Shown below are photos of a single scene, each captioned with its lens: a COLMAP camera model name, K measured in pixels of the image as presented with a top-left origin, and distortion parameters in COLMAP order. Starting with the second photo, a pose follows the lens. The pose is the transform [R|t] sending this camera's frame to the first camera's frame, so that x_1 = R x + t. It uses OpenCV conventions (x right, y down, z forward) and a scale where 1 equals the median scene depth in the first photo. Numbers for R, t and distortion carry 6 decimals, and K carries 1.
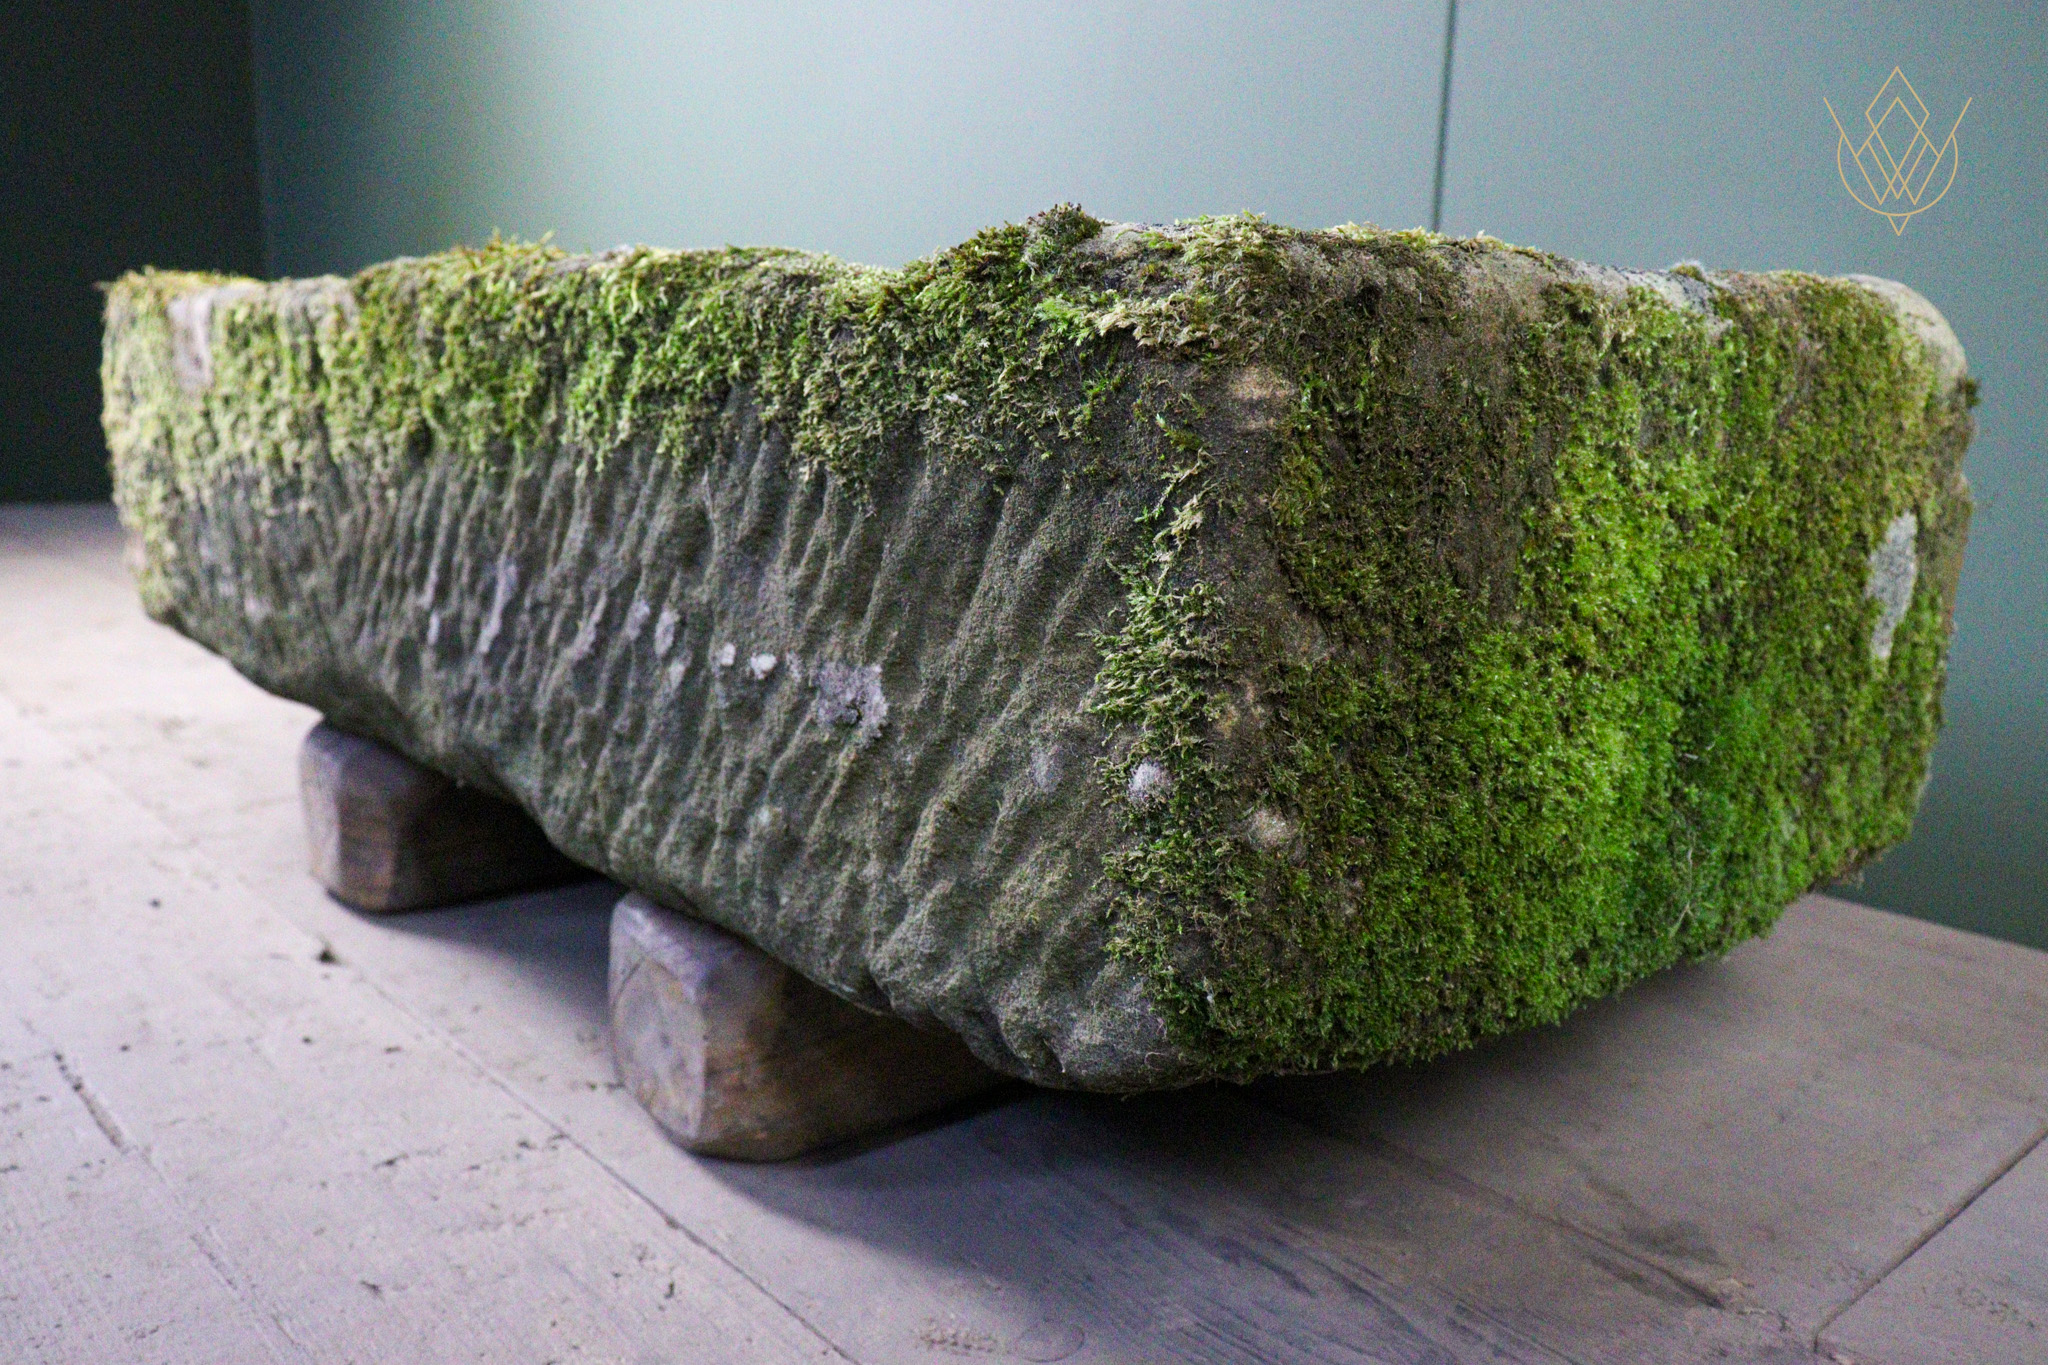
lens RADIAL K [[1660.3, 0, 1015.0], [0, 1660.3, 679.7], [0, 0, 1]] dist [-0.006631, 0.008691]
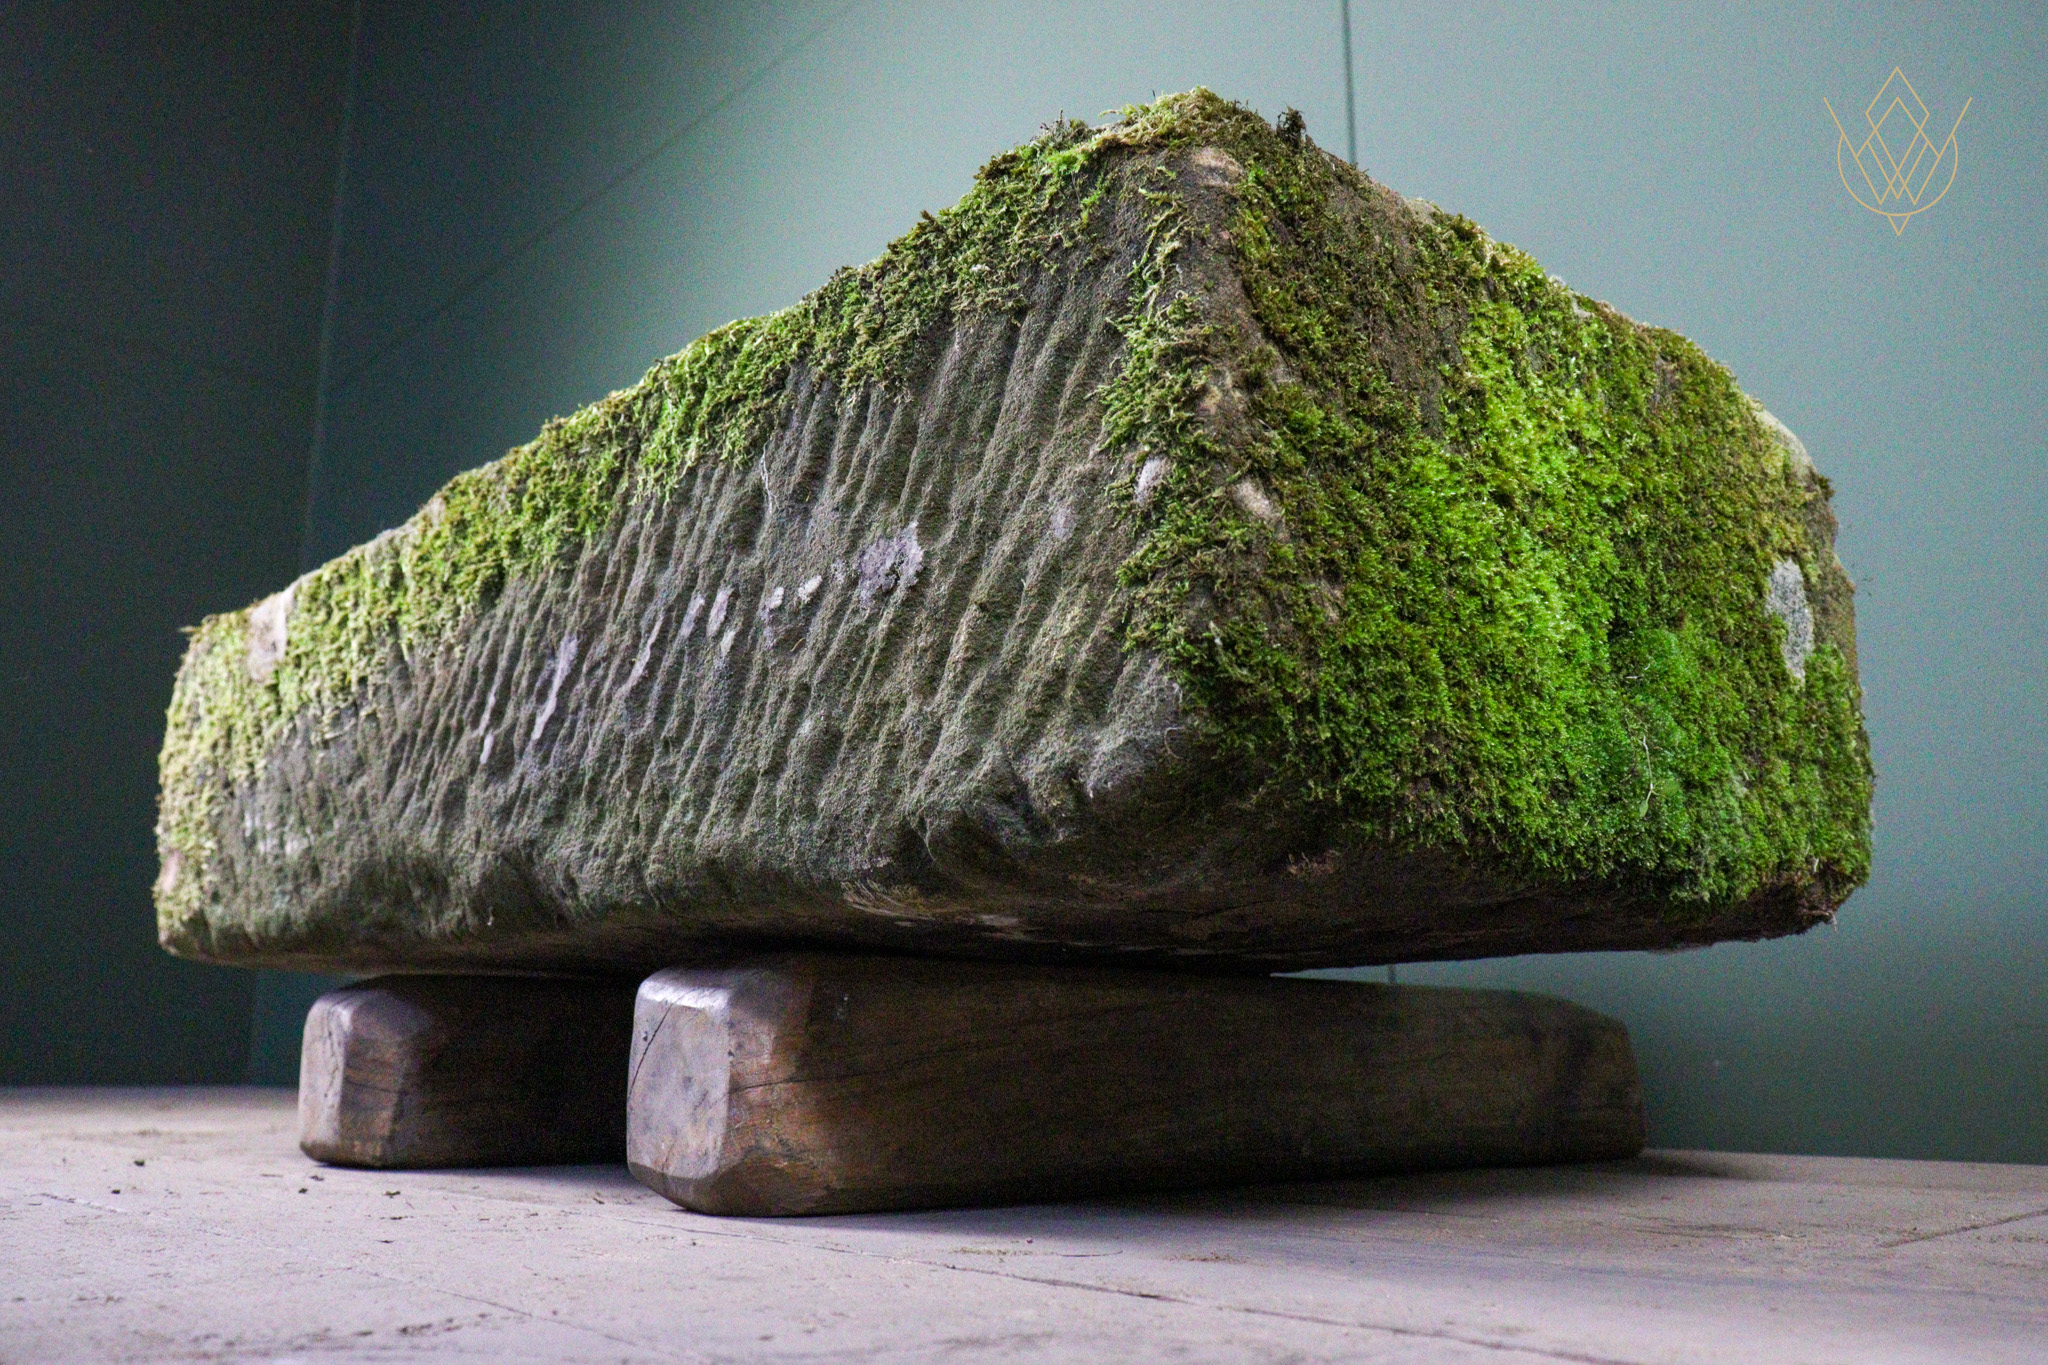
lens RADIAL K [[1660.3, 0, 1025.8], [0, 1660.3, 651.7], [0, 0, 1]] dist [-0.006631, 0.008691]
pose [[0.999323, -0.025504, 0.026507, -0.036839], [0.034175, 0.910297, -0.412543, 0.548456], [-0.013608, 0.413170, 0.910552, -0.028471]]
